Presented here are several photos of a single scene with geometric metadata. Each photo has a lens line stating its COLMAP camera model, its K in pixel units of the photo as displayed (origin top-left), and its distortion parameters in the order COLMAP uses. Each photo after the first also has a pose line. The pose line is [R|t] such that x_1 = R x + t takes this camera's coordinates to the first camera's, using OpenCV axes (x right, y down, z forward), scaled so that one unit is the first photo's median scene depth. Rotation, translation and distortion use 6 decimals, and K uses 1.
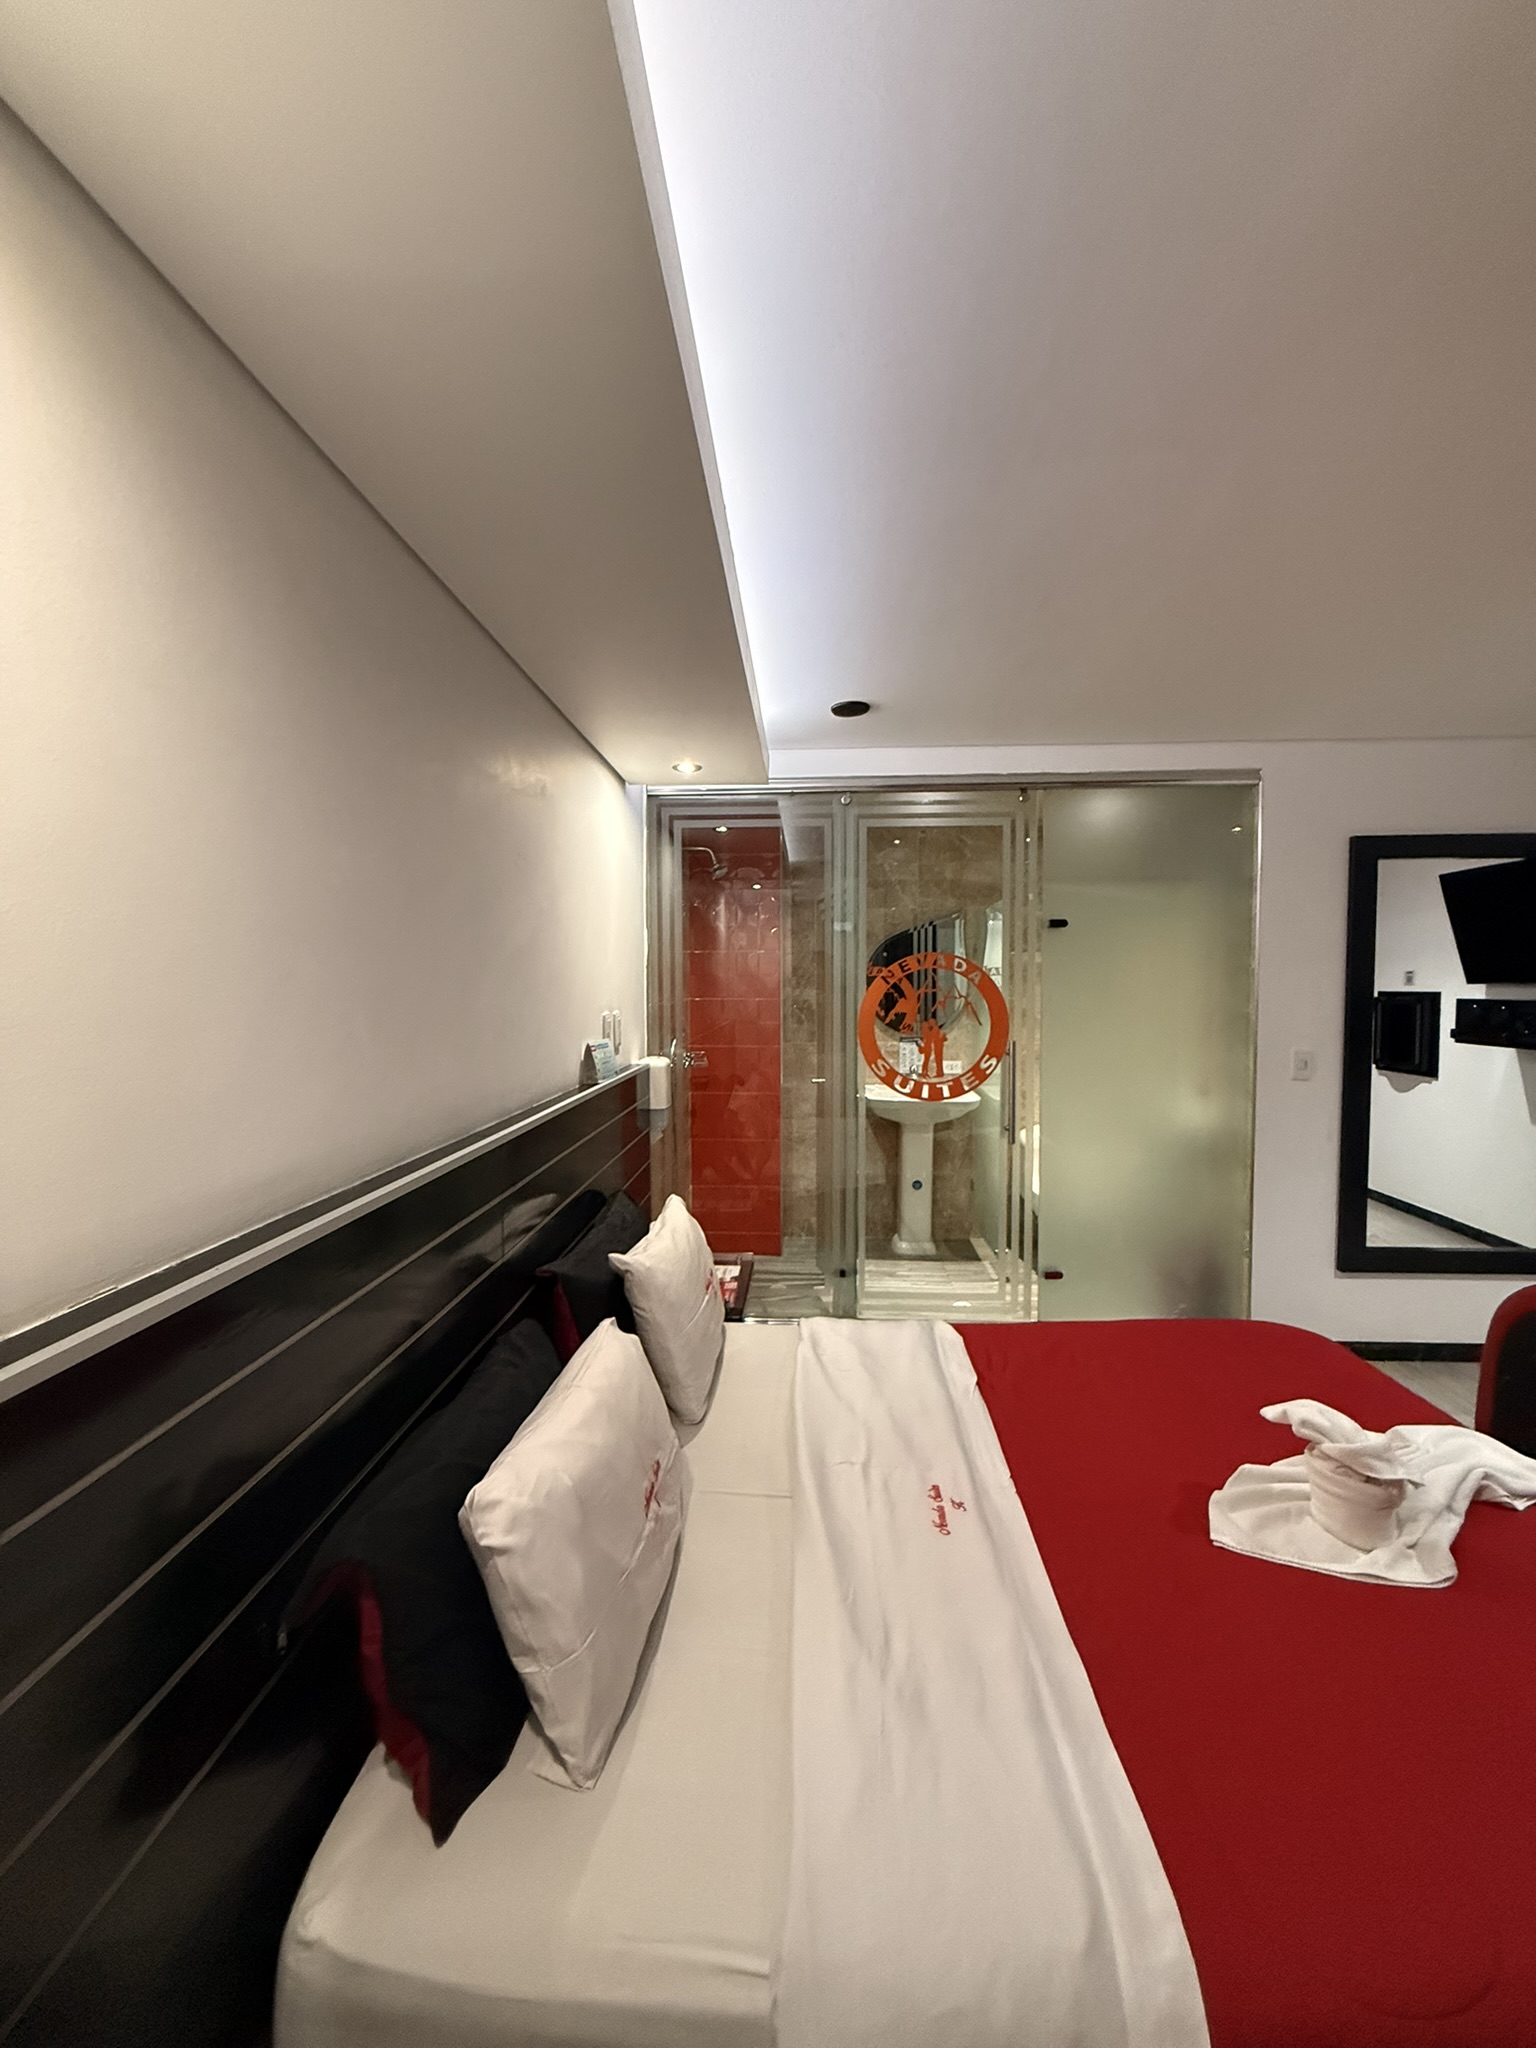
lens RADIAL K [[824.7, 0, 768.0], [0, 824.7, 1024.0], [0, 0, 1]] dist [0.001494, 0.000052]
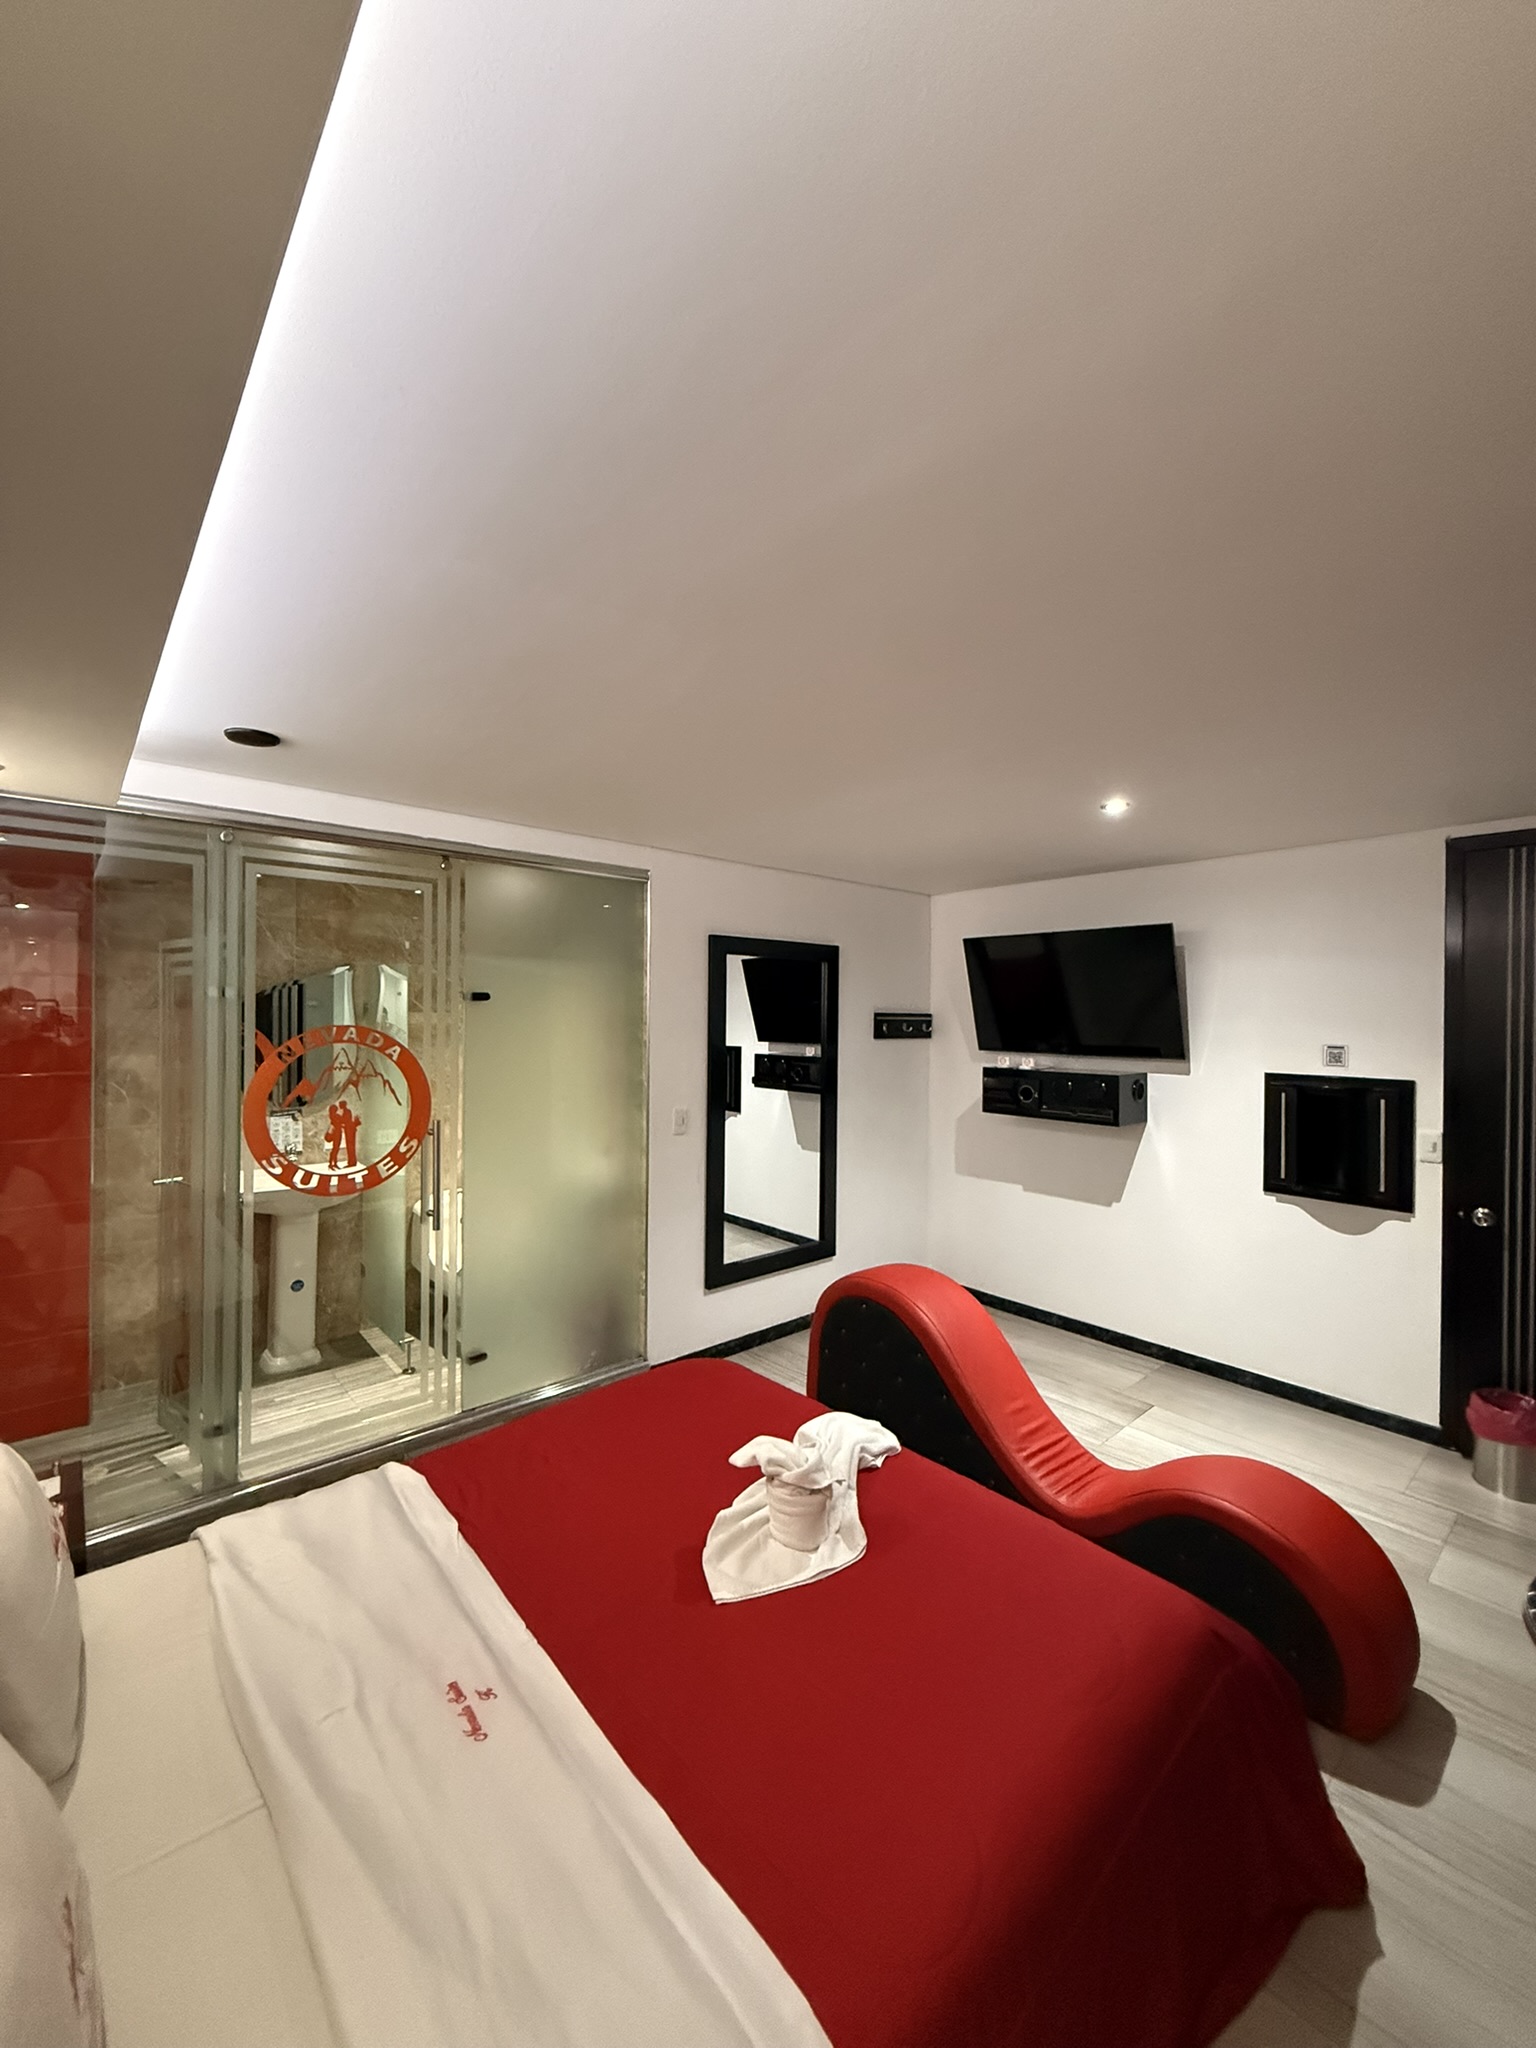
lens RADIAL K [[819.4, 0, 766.8], [0, 819.4, 1017.1], [0, 0, 1]] dist [0.000413, -0.000311]
pose [[0.713439, 0.008077, 0.700671, -0.090116], [0.021020, 0.999237, -0.032921, -0.057420], [-0.700402, 0.038215, 0.712724, 0.062056]]
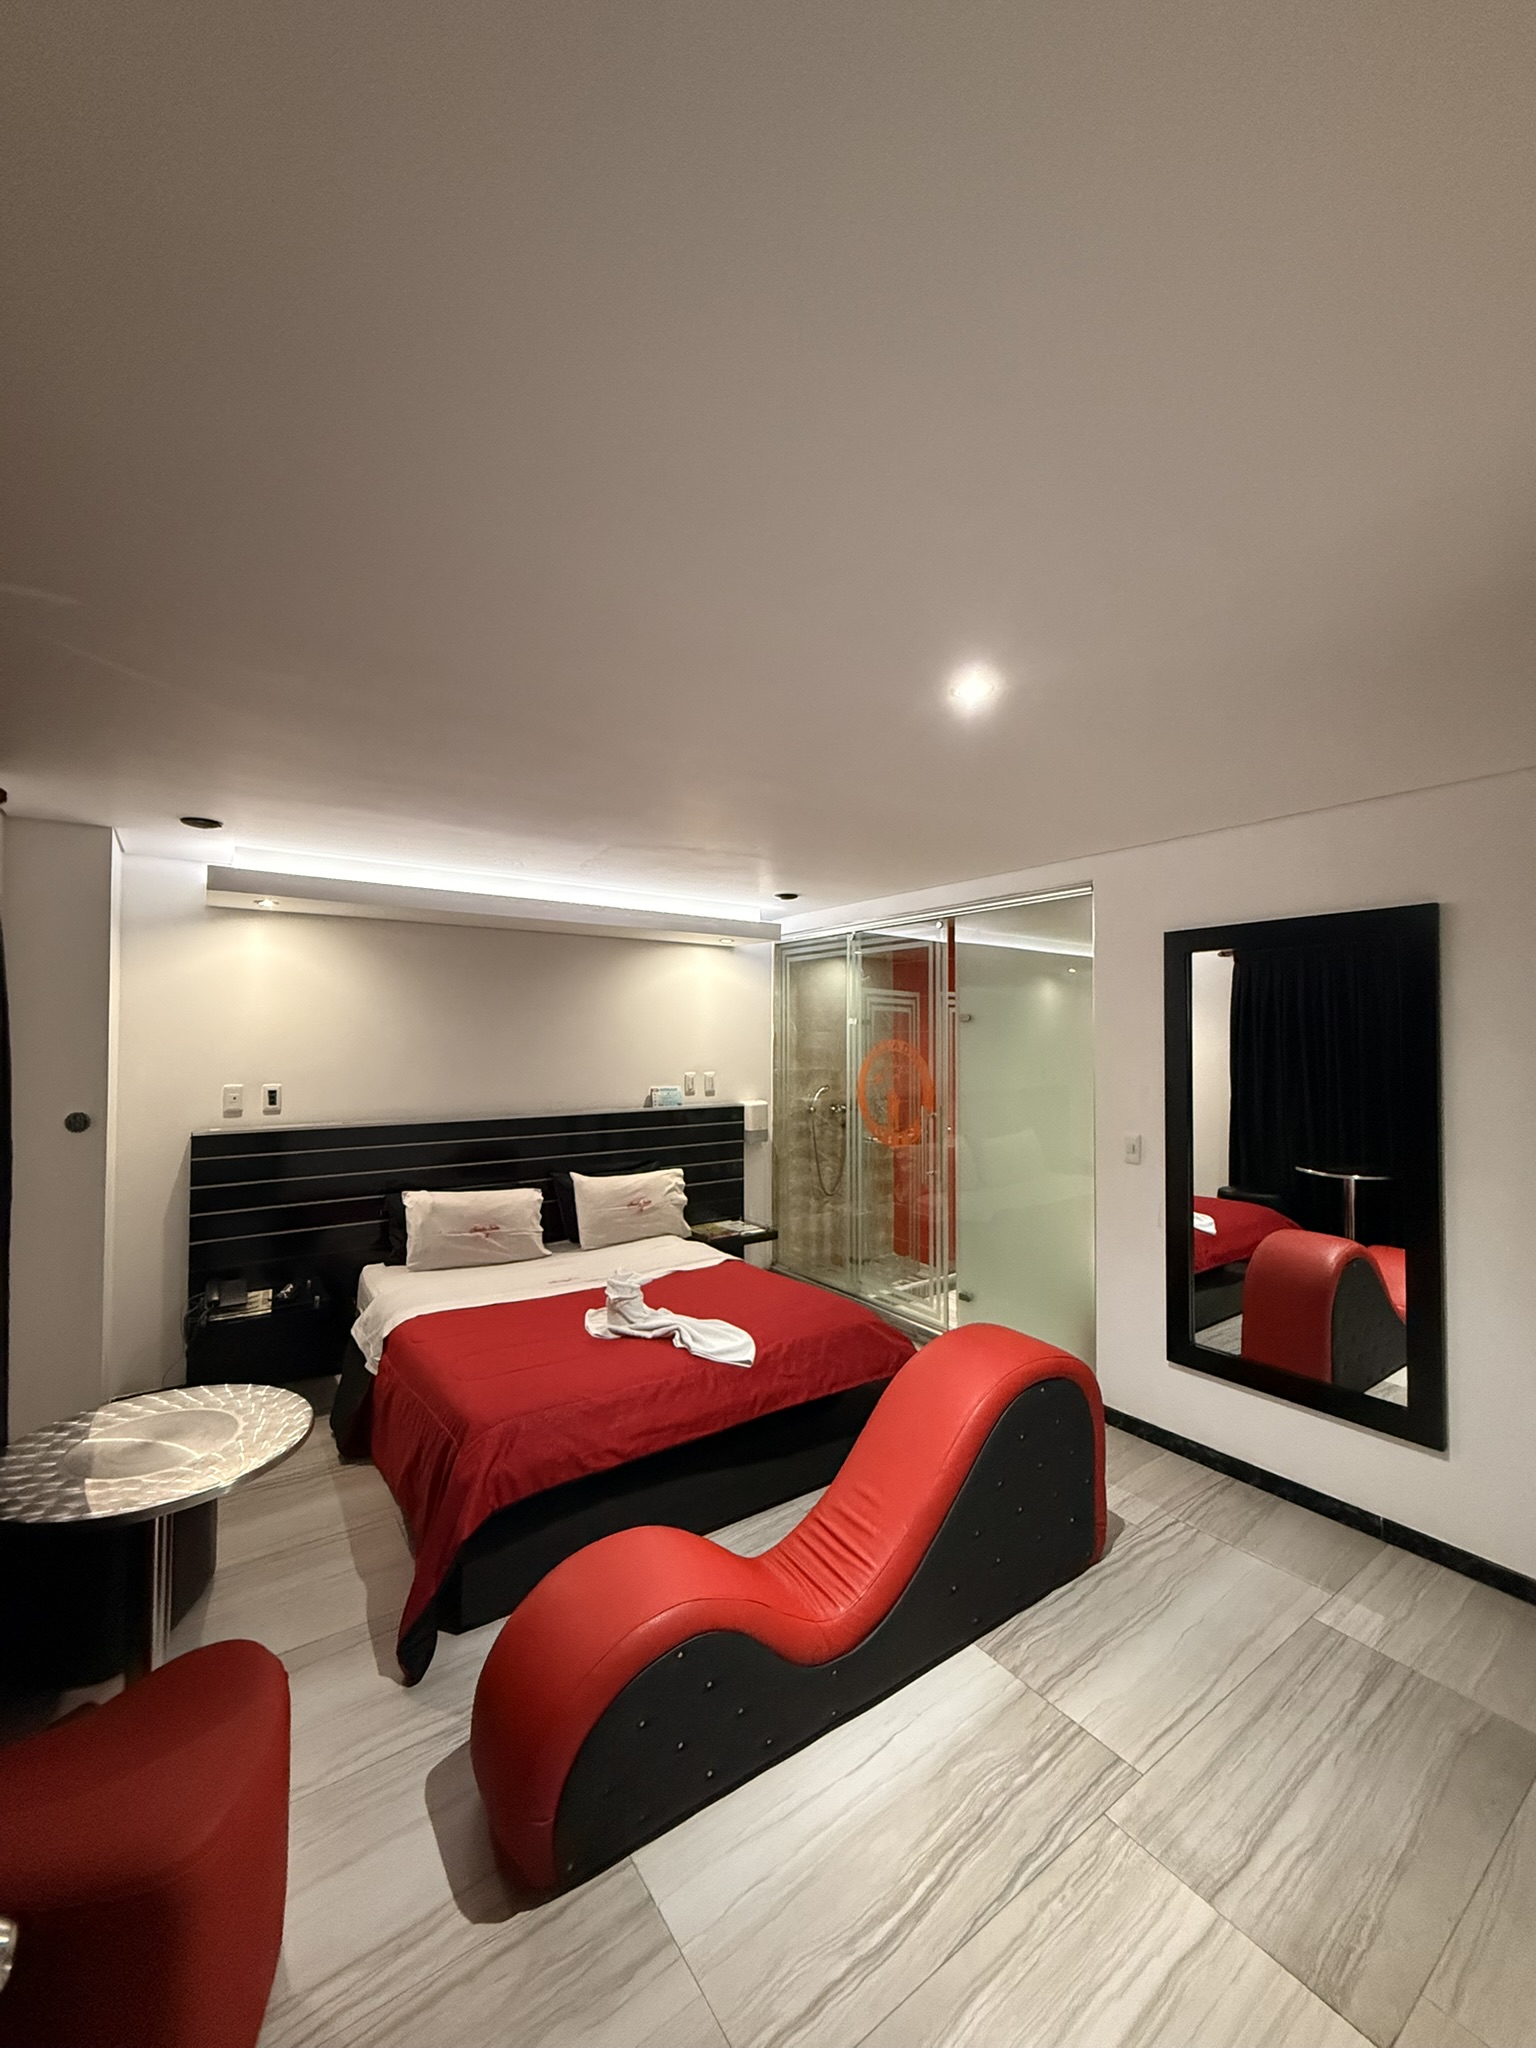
lens RADIAL K [[819.4, 0, 766.8], [0, 819.4, 1017.1], [0, 0, 1]] dist [0.000413, -0.000311]
pose [[0.612762, -0.011094, -0.790189, 1.146199], [-0.040068, 0.998179, -0.045085, -0.051028], [0.789251, 0.059288, 0.611202, -0.021234]]
